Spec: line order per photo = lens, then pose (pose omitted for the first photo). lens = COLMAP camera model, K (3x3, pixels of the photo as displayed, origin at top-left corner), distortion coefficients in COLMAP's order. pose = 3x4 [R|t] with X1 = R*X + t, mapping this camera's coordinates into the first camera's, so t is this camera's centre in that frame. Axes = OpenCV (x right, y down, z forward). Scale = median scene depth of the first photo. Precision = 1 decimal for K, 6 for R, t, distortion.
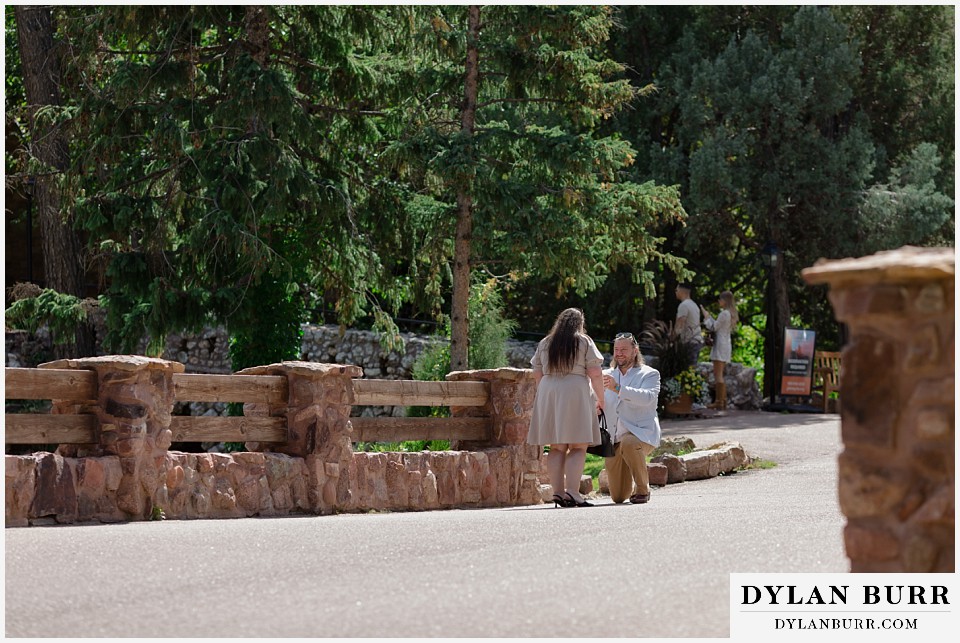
lens RADIAL K [[3752.6, 0, 480.0], [0, 3752.6, 322.0], [0, 0, 1]] dist [-0.135494, 0.000000]
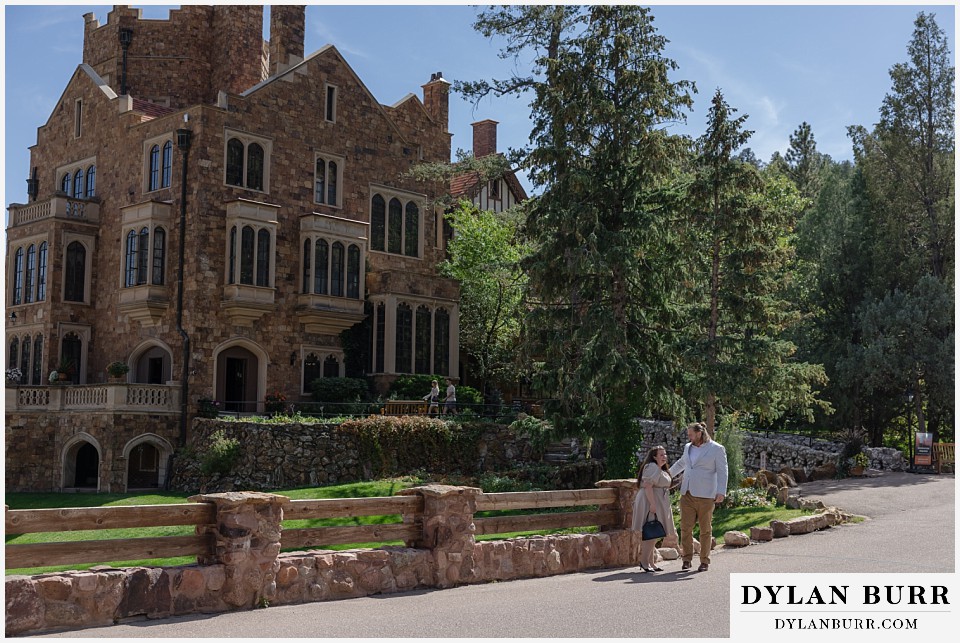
lens RADIAL K [[1171.2, 0, 479.0], [0, 1171.2, 321.0], [0, 0, 1]] dist [0.013804, 0.000000]
pose [[0.939934, -0.025926, -0.340369, 0.132113], [0.001126, 0.997342, -0.072858, -0.021415], [0.341354, 0.068099, 0.937465, 0.537181]]
